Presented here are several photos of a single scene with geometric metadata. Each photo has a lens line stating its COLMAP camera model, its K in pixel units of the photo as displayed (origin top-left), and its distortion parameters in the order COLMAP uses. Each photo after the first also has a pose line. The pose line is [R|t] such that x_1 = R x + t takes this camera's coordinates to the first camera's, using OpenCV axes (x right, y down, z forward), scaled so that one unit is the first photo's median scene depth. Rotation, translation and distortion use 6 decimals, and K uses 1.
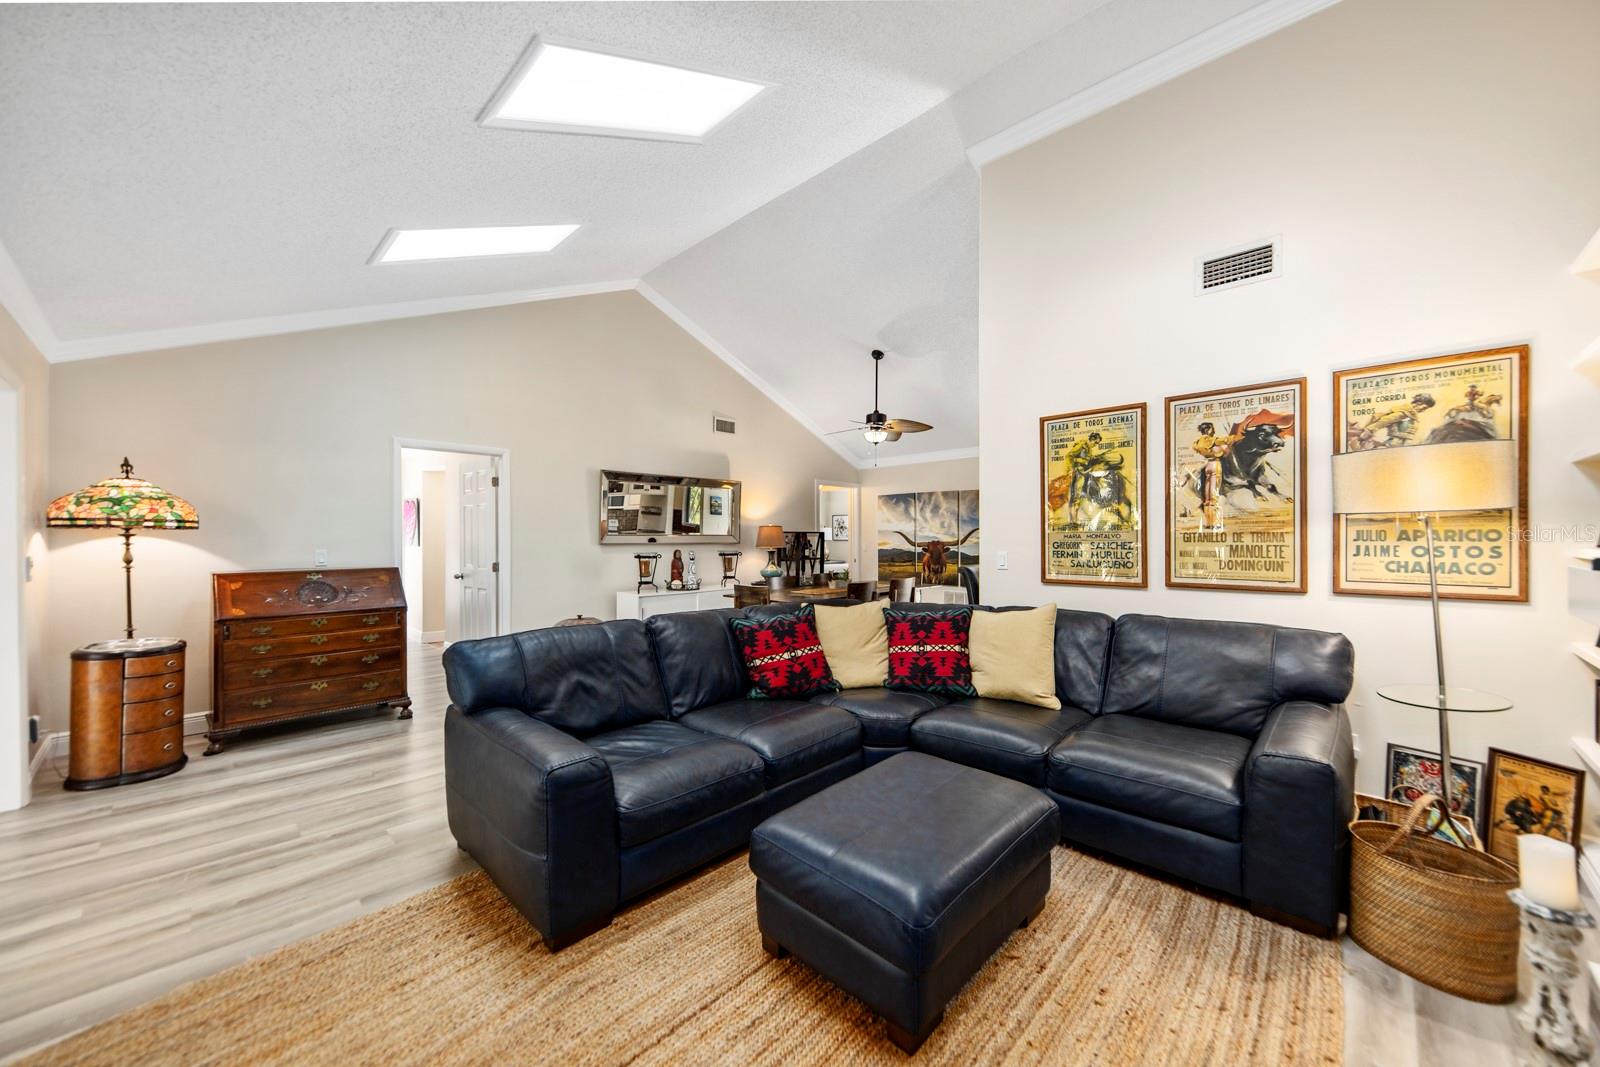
lens RADIAL K [[596.5, 0, 801.3], [0, 596.5, 538.6], [0, 0, 1]] dist [0.000712, -0.000629]
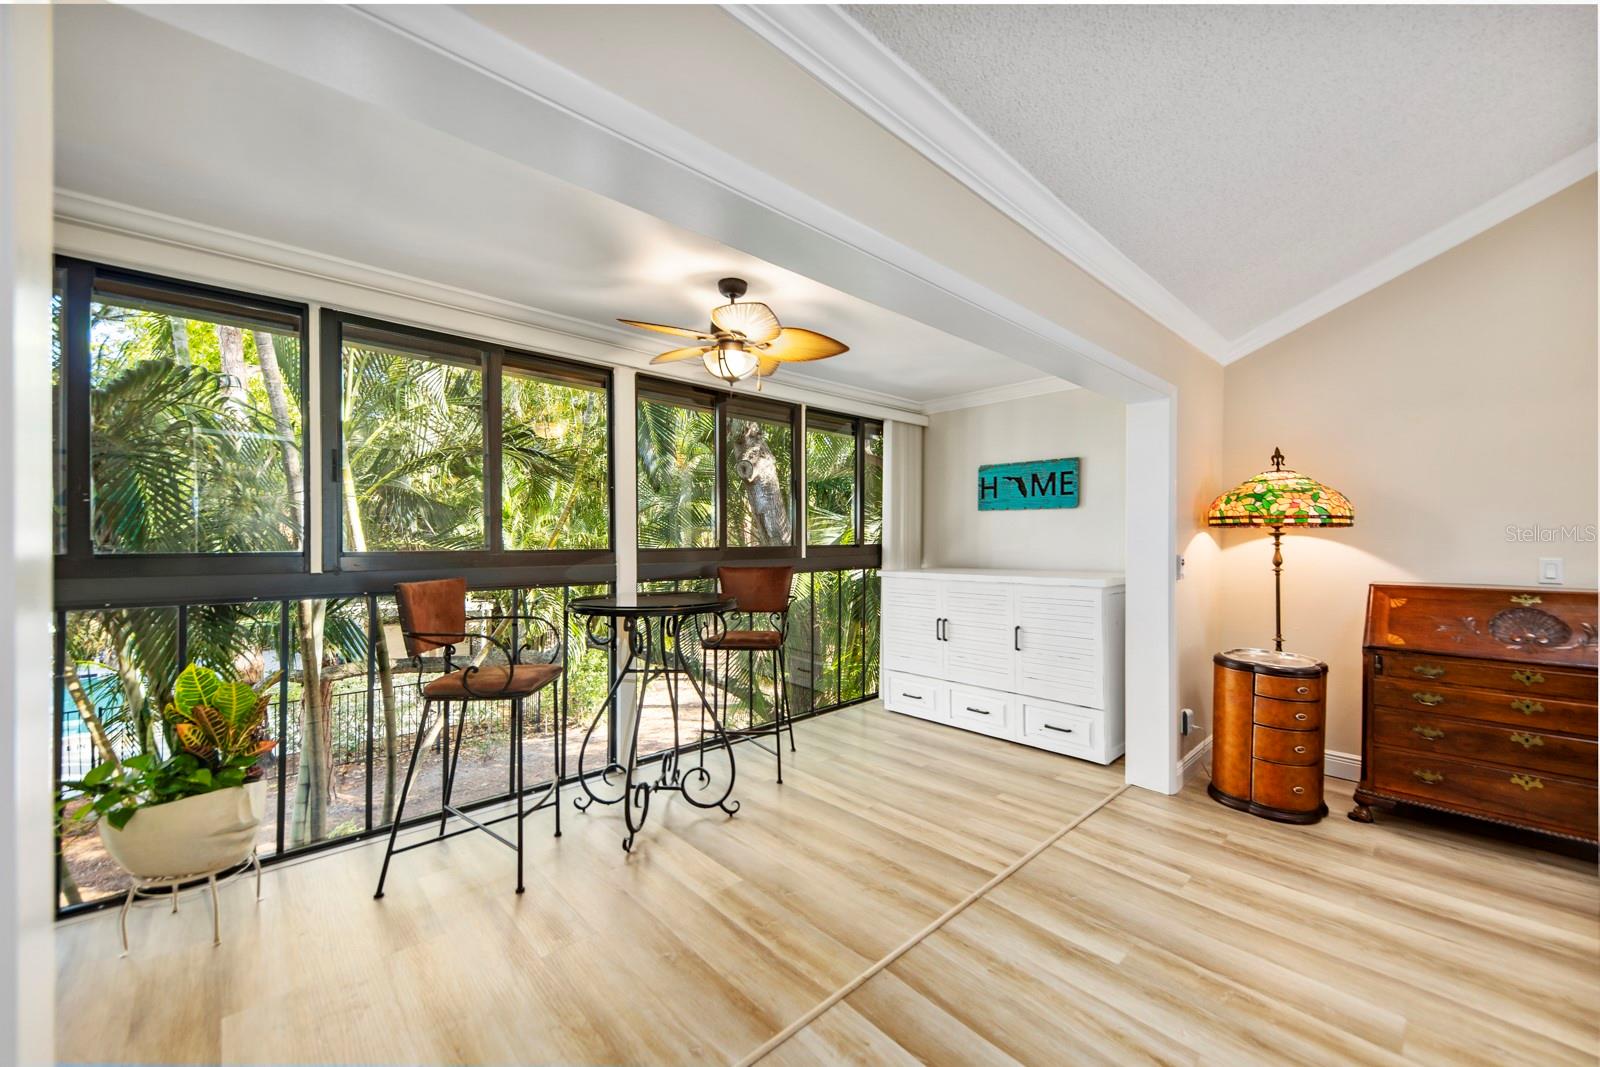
lens RADIAL K [[617.1, 0, 800.4], [0, 617.1, 538.8], [0, 0, 1]] dist [0.005368, -0.002177]
pose [[-0.060471, 0.003188, -0.998165, -0.154612], [-0.006108, 0.999975, 0.003564, 0.002200], [0.998151, 0.006313, -0.060450, 0.336629]]
